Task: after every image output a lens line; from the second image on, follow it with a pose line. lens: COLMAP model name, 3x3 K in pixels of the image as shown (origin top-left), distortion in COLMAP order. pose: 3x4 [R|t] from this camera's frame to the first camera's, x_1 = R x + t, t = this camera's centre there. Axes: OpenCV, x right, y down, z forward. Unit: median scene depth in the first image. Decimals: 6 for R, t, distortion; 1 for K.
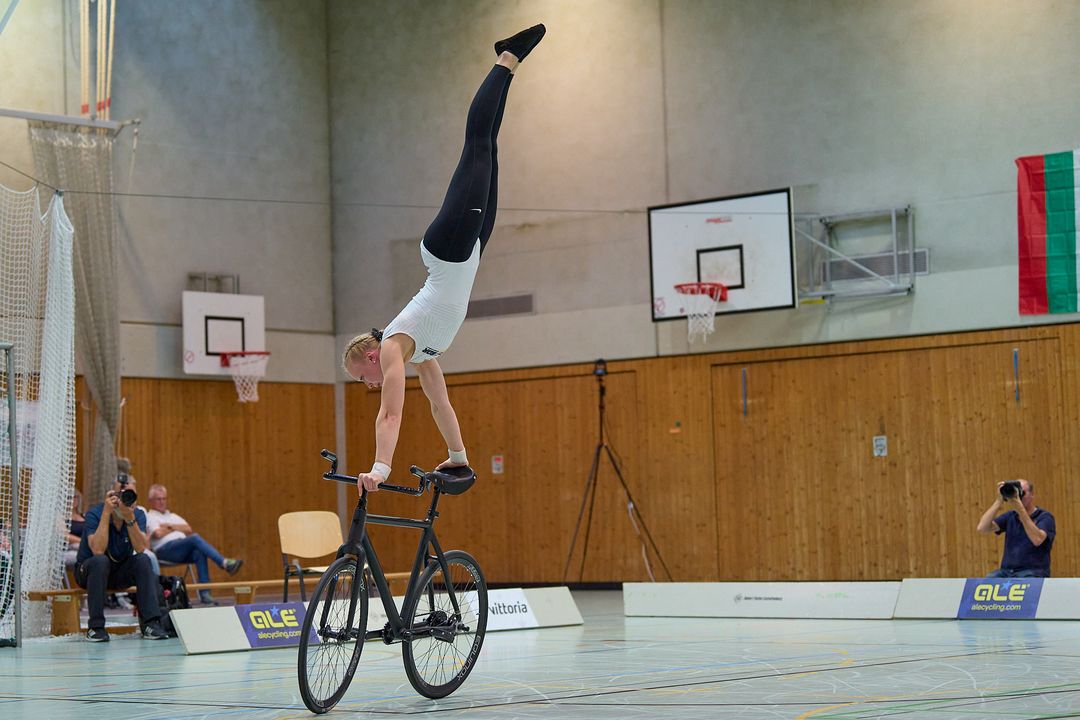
lens RADIAL K [[2495.3, 0, 540.0], [0, 2495.3, 360.0], [0, 0, 1]] dist [-0.088987, 0.312154]
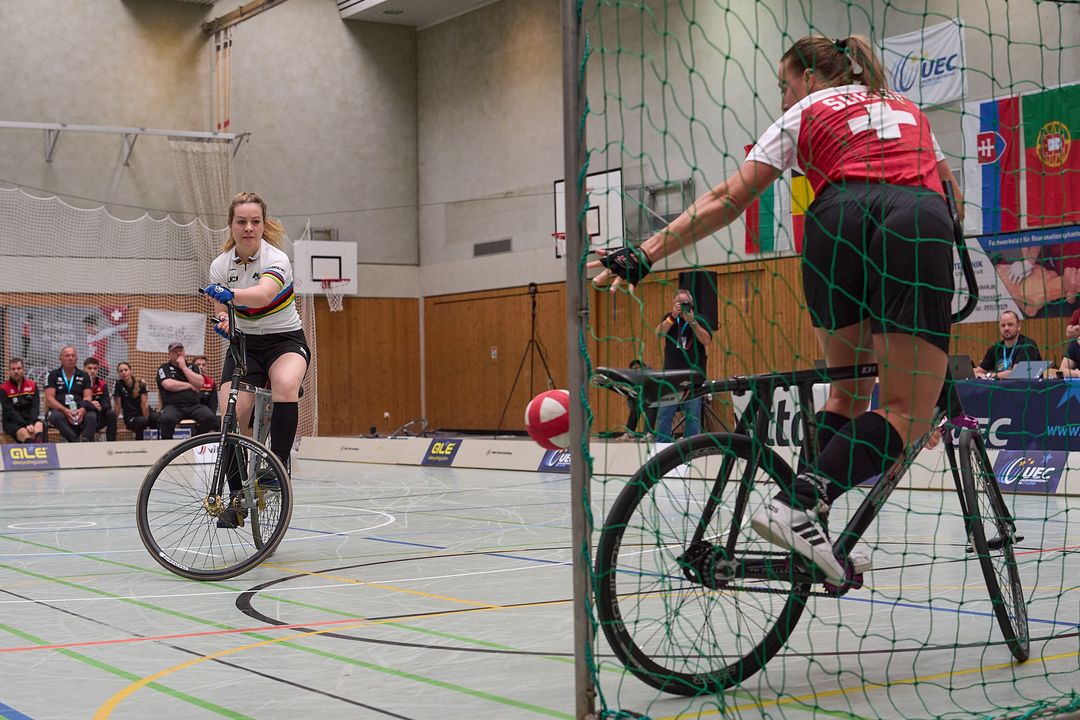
lens RADIAL K [[1733.8, 0, 540.0], [0, 1733.8, 360.0], [0, 0, 1]] dist [-0.171332, -0.031377]
pose [[0.959356, 0.007794, -0.282091, 0.305337], [0.007656, 0.998532, 0.053626, -0.009355], [0.282094, -0.053606, 0.957888, 0.004790]]
